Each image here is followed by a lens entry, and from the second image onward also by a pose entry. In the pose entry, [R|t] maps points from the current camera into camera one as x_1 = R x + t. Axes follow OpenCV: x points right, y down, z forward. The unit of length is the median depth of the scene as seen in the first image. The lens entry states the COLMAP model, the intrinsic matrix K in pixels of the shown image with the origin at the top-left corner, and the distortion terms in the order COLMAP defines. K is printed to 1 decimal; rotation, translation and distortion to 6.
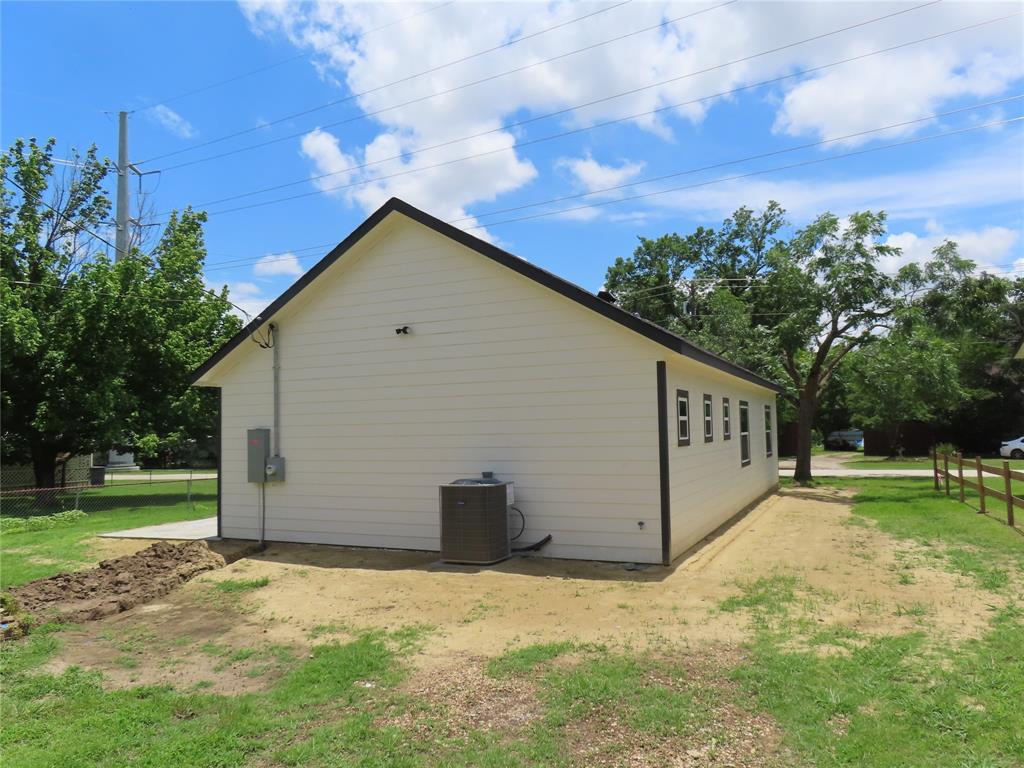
lens RADIAL K [[700.7, 0, 512.0], [0, 700.7, 384.0], [0, 0, 1]] dist [-0.029850, -0.000688]
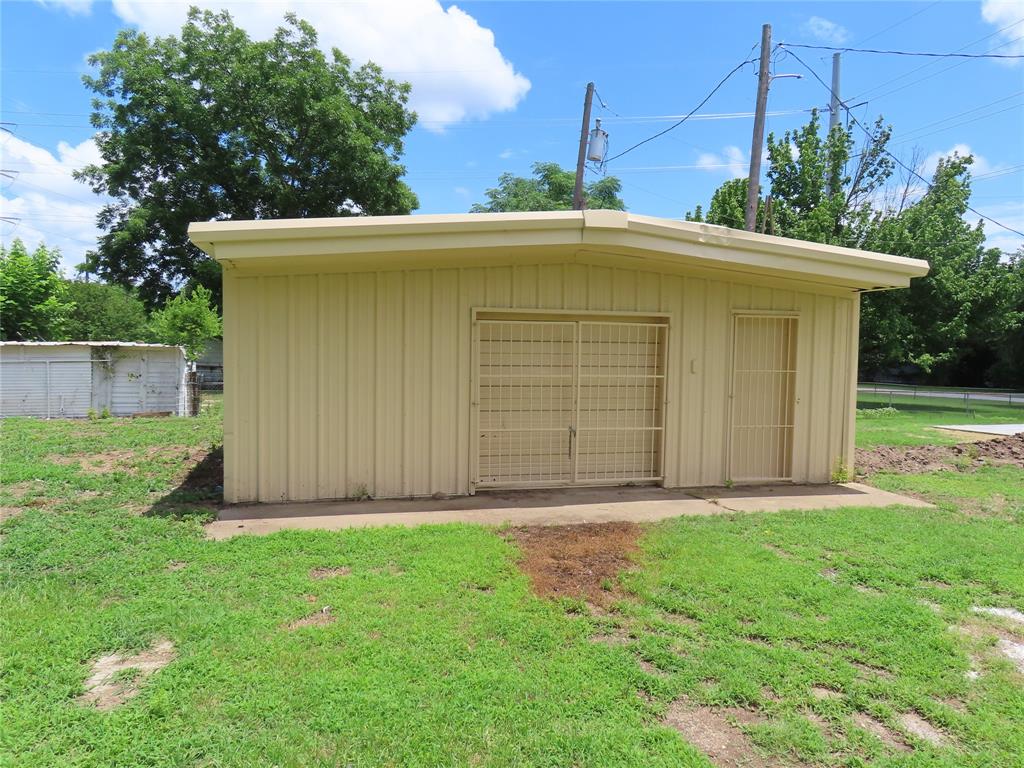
lens RADIAL K [[725.7, 0, 512.0], [0, 725.7, 384.0], [0, 0, 1]] dist [-0.026640, 0.017699]
pose [[0.673710, 0.071027, -0.735574, -0.071479], [0.016022, 0.993733, 0.110630, -0.025430], [0.738822, -0.086318, 0.668350, -0.372689]]
